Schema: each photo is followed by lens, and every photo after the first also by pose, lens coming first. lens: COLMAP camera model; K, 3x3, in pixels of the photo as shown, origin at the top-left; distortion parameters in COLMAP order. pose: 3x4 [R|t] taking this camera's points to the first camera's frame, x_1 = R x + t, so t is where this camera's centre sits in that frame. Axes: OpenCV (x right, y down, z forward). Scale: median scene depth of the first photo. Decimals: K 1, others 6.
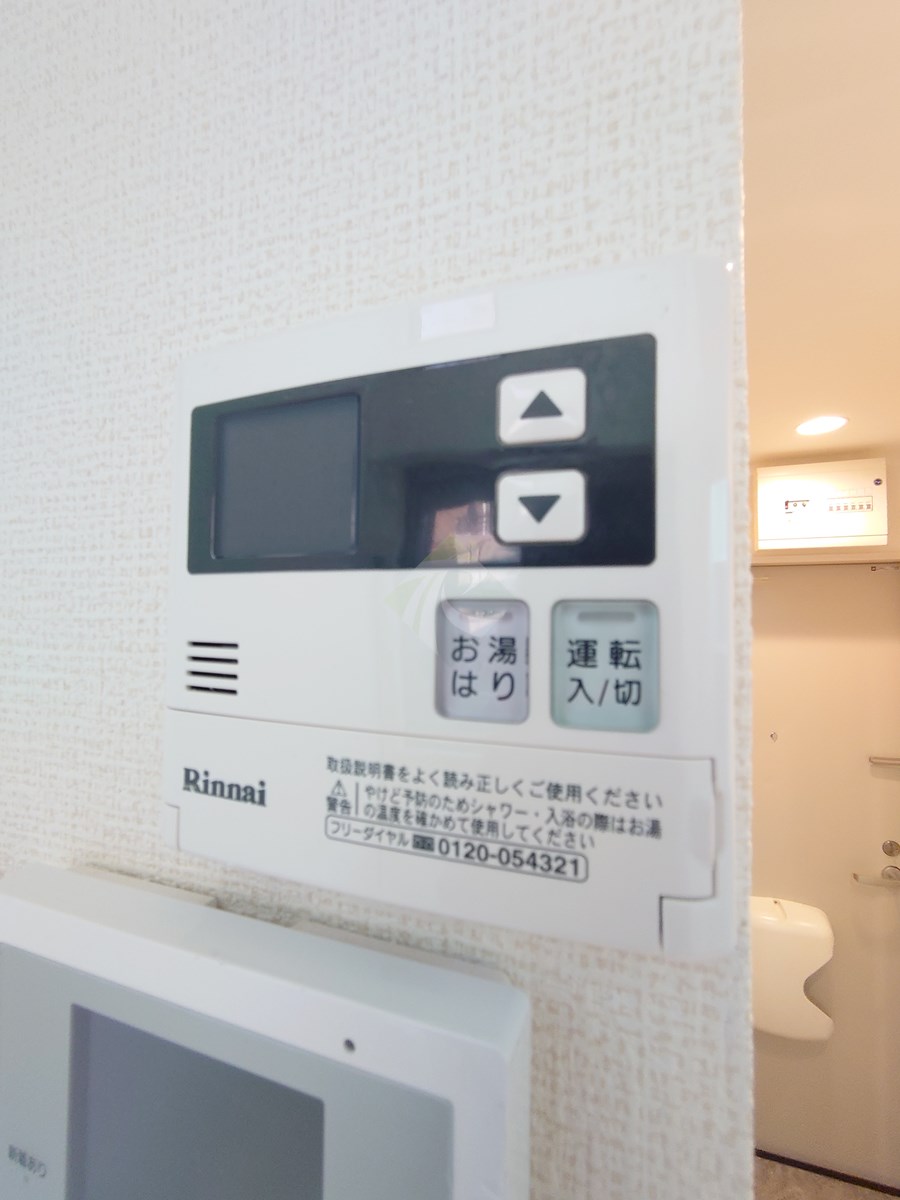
lens RADIAL K [[508.4, 0, 449.0], [0, 508.4, 594.8], [0, 0, 1]] dist [0.001196, -0.000670]
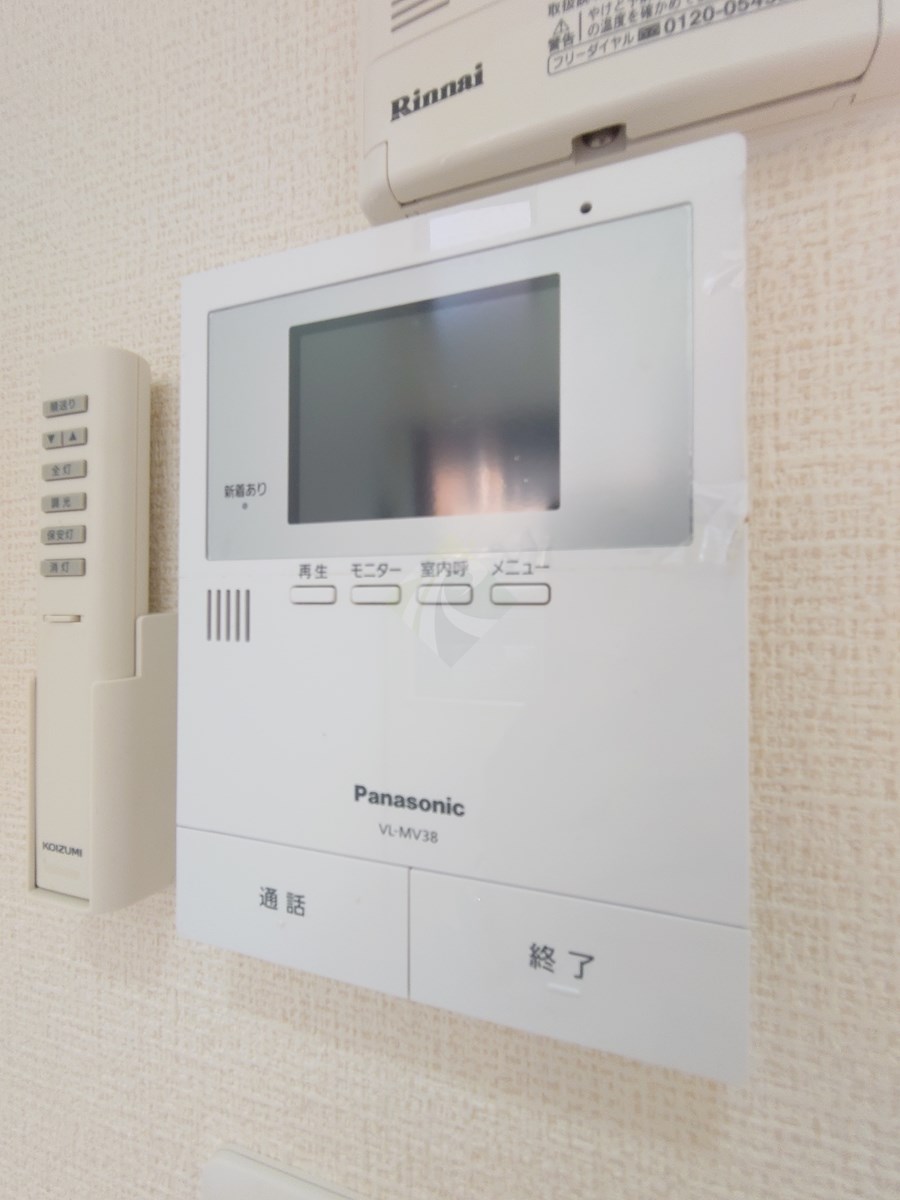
lens RADIAL K [[508.4, 0, 449.3], [0, 508.4, 602.8], [0, 0, 1]] dist [0.001196, -0.000670]
pose [[0.999832, -0.006278, 0.017217, -0.488236], [0.005890, 0.999729, 0.022510, 1.616482], [-0.017354, -0.022405, 0.999598, -0.144581]]
